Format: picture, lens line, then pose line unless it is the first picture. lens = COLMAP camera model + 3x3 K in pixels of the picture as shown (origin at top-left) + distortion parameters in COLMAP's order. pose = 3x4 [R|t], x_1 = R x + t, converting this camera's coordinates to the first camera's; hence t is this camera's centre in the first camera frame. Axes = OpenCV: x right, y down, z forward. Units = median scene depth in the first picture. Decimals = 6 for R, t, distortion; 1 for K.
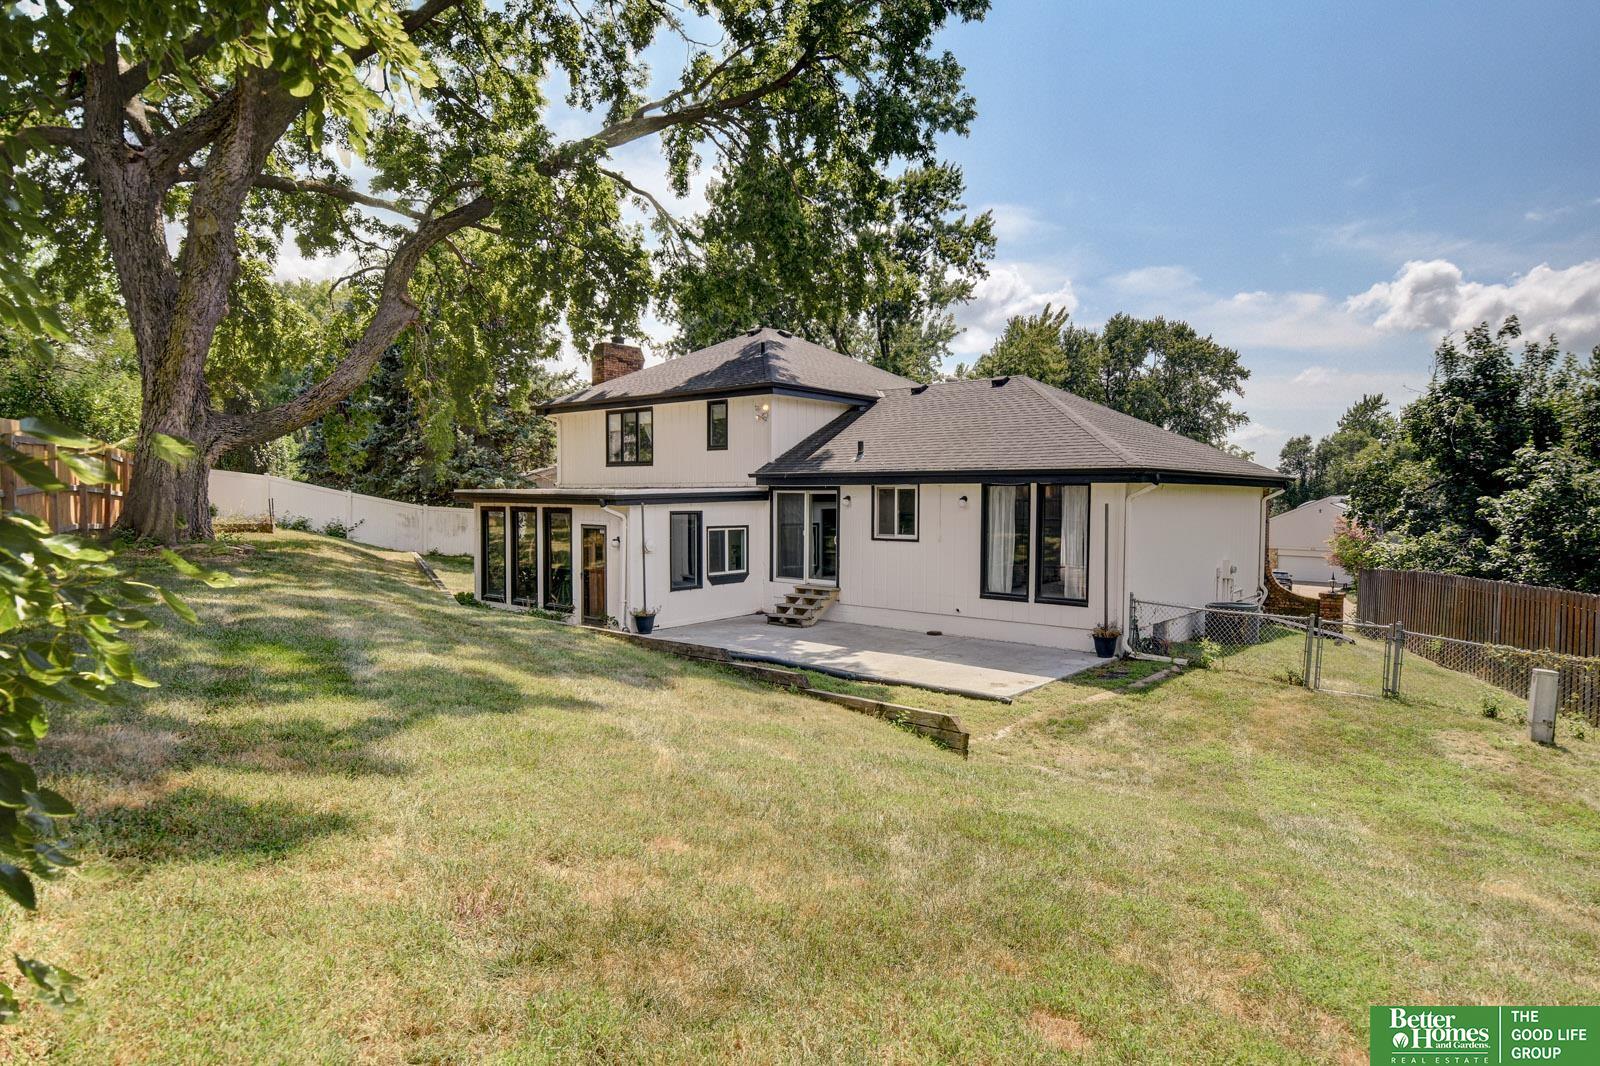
lens RADIAL K [[895.1, 0, 800.0], [0, 895.1, 533.0], [0, 0, 1]] dist [0.000855, 0.000107]
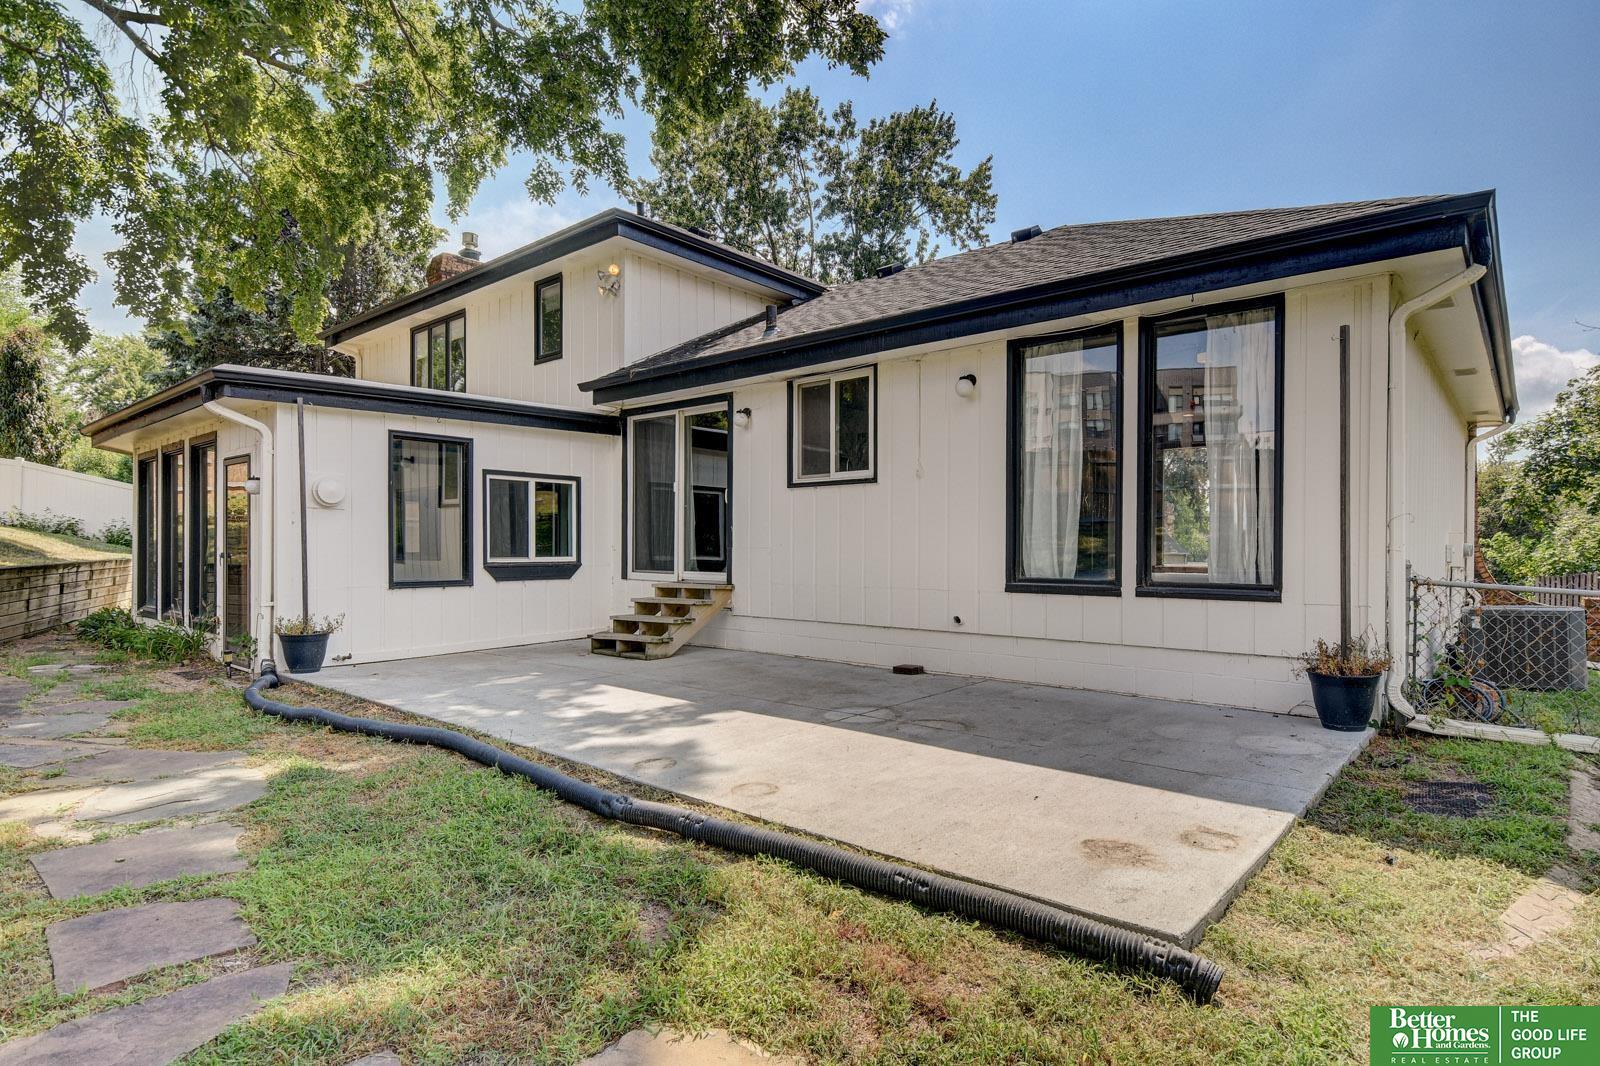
lens RADIAL K [[838.6, 0, 825.5], [0, 838.6, 551.3], [0, 0, 1]] dist [-0.000159, -0.000207]
pose [[0.999635, 0.001781, 0.026948, 0.086102], [-0.000821, 0.999366, -0.035599, 0.059560], [-0.026995, 0.035564, 0.999003, 0.506981]]
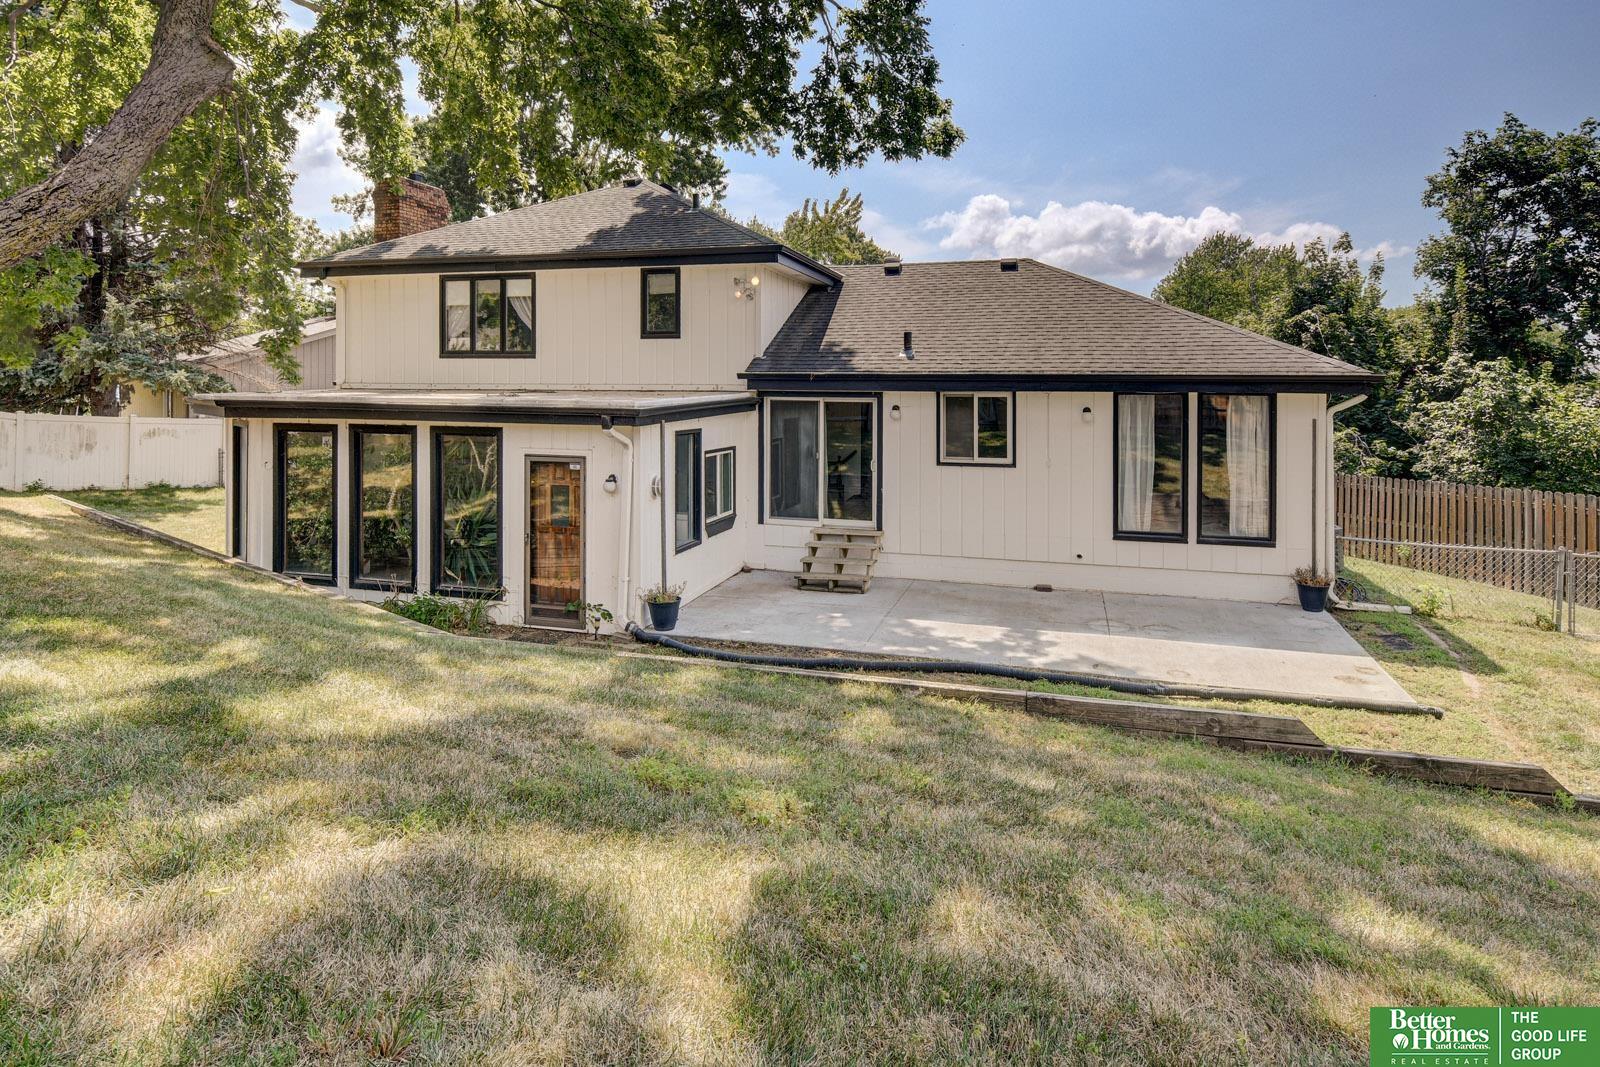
lens RADIAL K [[902.1, 0, 794.5], [0, 902.1, 399.8], [0, 0, 1]] dist [-0.001299, -0.000141]
pose [[0.912248, -0.003228, 0.409625, -0.326325], [0.013778, 0.999645, -0.022806, -0.030167], [-0.409406, 0.026448, 0.911969, 0.352021]]
